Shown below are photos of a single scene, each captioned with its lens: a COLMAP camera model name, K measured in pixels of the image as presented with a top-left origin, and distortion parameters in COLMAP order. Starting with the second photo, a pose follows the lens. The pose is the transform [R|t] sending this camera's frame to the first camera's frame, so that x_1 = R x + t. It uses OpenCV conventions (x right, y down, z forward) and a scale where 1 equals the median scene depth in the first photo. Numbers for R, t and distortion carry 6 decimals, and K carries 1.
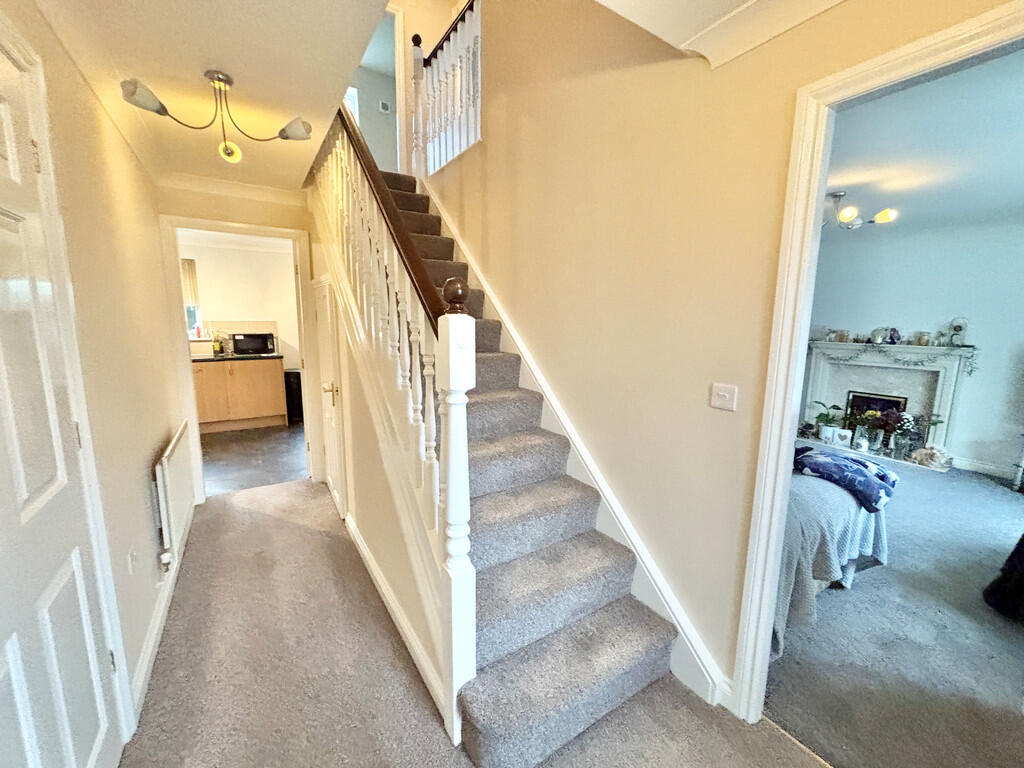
lens RADIAL K [[410.8, 0, 512.0], [0, 410.8, 384.0], [0, 0, 1]] dist [0.000145, 0.000000]
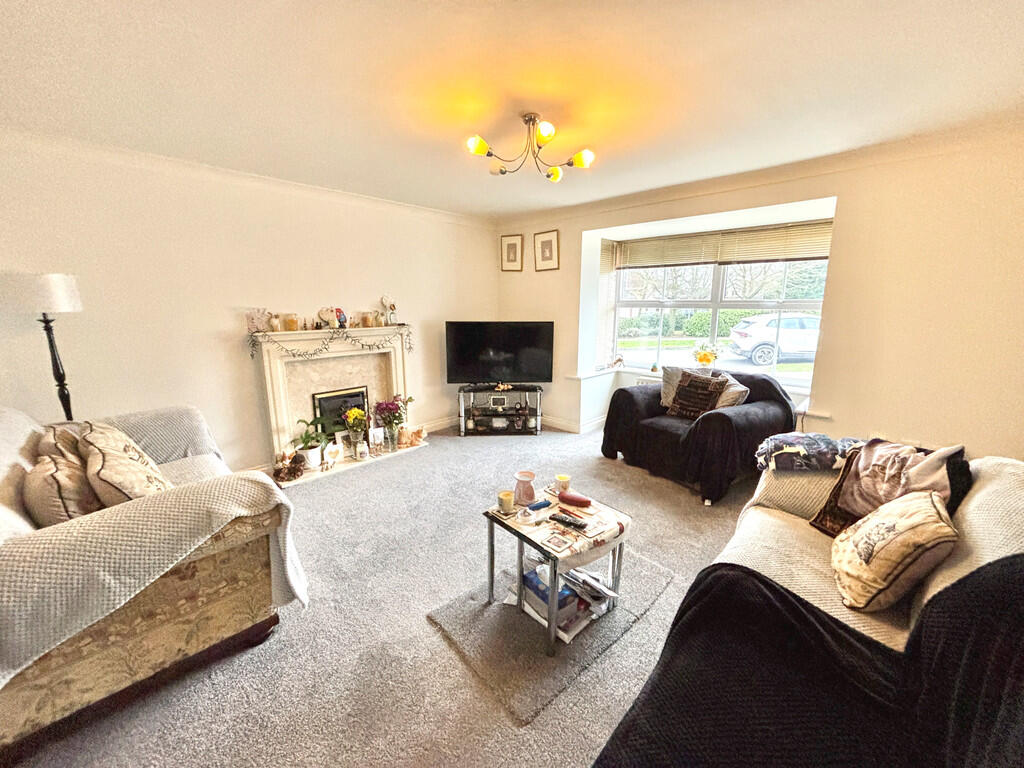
lens RADIAL K [[410.8, 0, 512.0], [0, 410.8, 384.0], [0, 0, 1]] dist [0.000145, 0.000000]
pose [[-0.229813, -0.204458, 0.951516, 0.030011], [0.146983, 0.959178, 0.241604, -0.142831], [-0.962072, 0.195380, -0.190379, 0.874199]]
